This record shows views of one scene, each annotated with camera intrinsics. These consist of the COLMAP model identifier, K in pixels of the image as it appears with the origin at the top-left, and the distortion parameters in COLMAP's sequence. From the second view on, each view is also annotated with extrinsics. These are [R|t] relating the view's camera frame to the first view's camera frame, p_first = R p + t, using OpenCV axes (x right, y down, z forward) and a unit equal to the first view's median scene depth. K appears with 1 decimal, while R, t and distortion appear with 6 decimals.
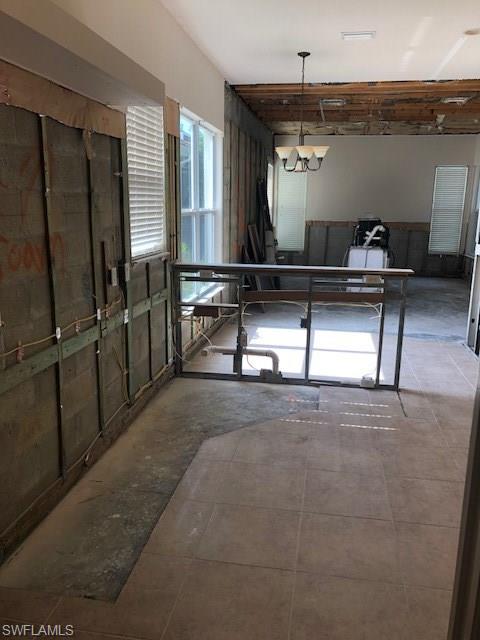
lens RADIAL K [[529.4, 0, 239.6], [0, 529.4, 320.1], [0, 0, 1]] dist [-0.001886, -0.000555]
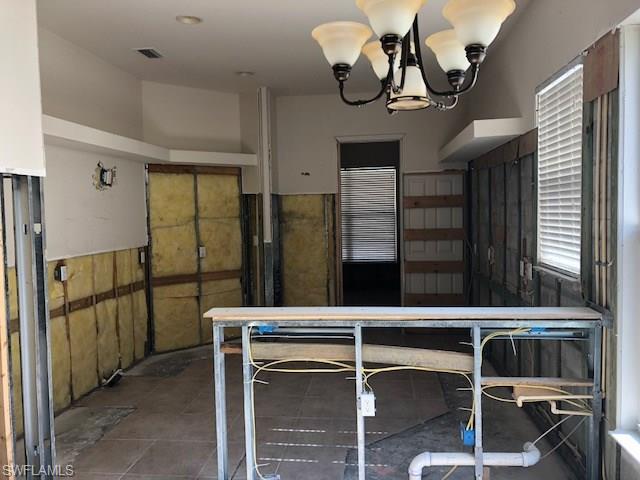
lens RADIAL K [[529.4, 0, 319.8], [0, 529.4, 240.6], [0, 0, 1]] dist [-0.001886, -0.000555]
pose [[-0.997789, 0.006658, -0.066130, 0.242972], [-0.011641, 0.962083, 0.272509, -0.375586], [0.065437, 0.272676, -0.959878, 1.698022]]
